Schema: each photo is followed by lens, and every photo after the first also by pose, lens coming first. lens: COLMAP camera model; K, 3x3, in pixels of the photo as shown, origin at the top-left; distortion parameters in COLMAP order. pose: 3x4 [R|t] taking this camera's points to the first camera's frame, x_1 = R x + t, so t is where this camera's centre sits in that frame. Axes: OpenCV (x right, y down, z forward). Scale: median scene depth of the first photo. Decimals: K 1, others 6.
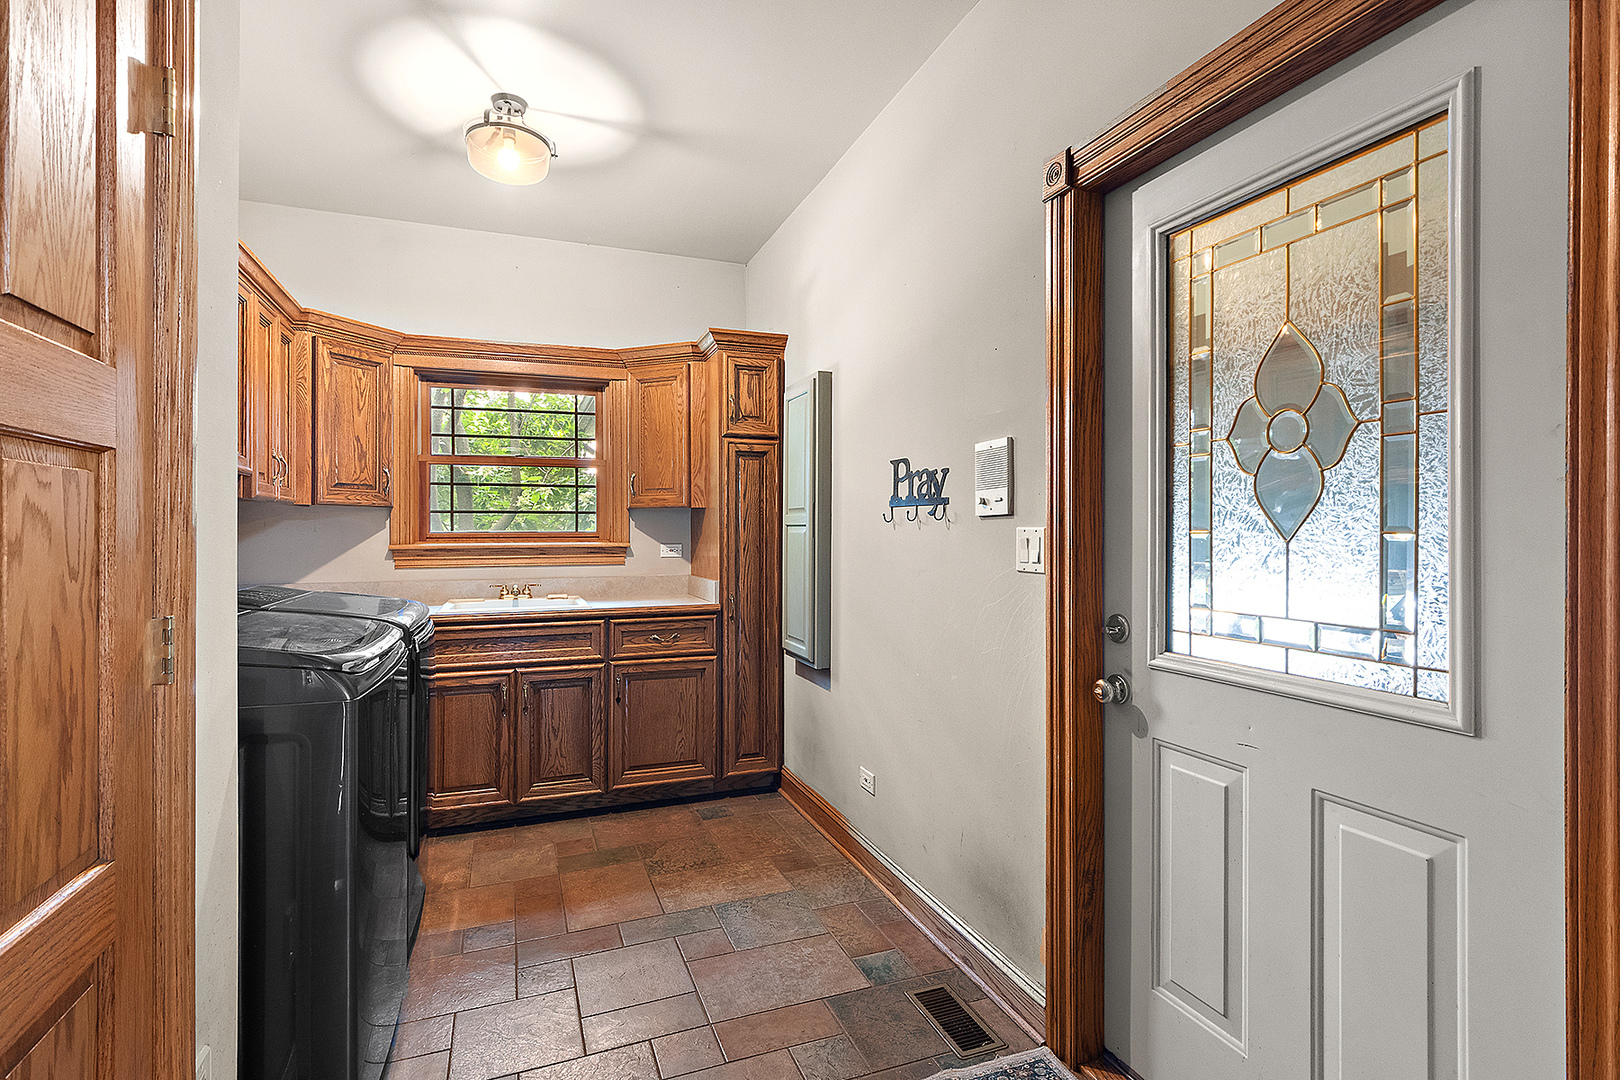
lens RADIAL K [[763.4, 0, 810.1], [0, 763.4, 535.2], [0, 0, 1]] dist [-0.001273, -0.001087]
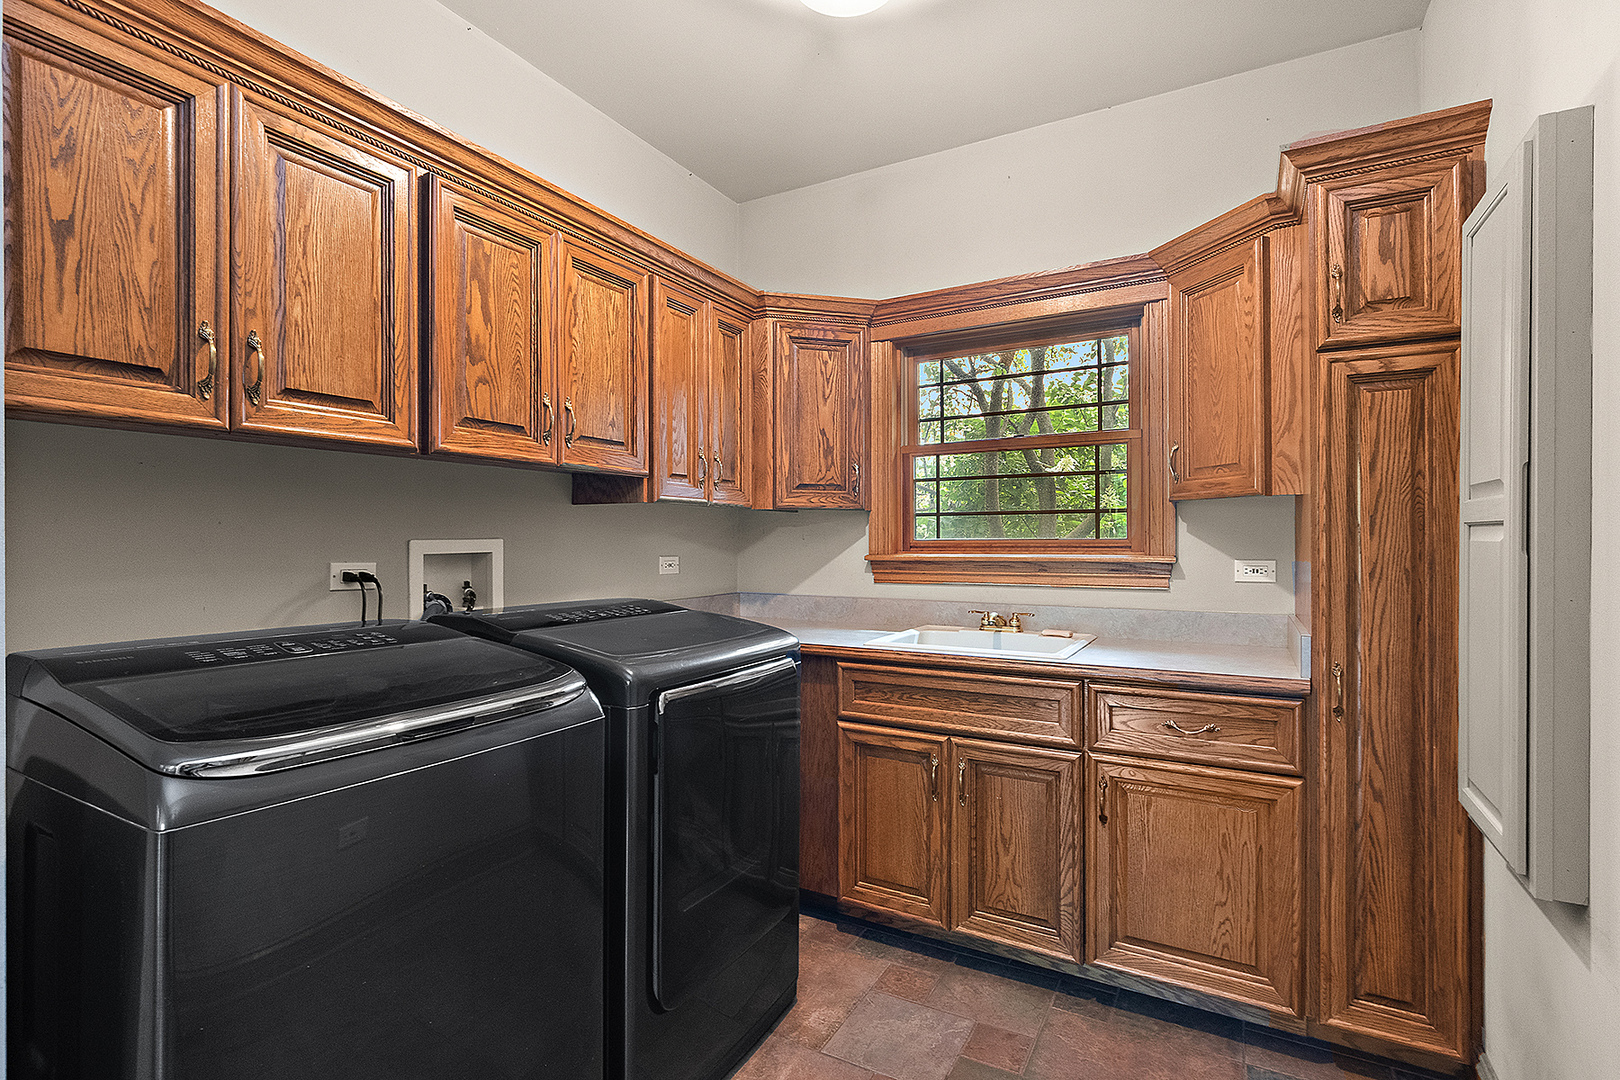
lens RADIAL K [[763.4, 0, 811.6], [0, 763.4, 538.4], [0, 0, 1]] dist [-0.001273, -0.001087]
pose [[0.632270, -0.001388, -0.774747, 0.066168], [-0.001492, 0.999994, -0.003008, -0.002771], [0.774747, 0.003058, 0.632265, 0.417652]]
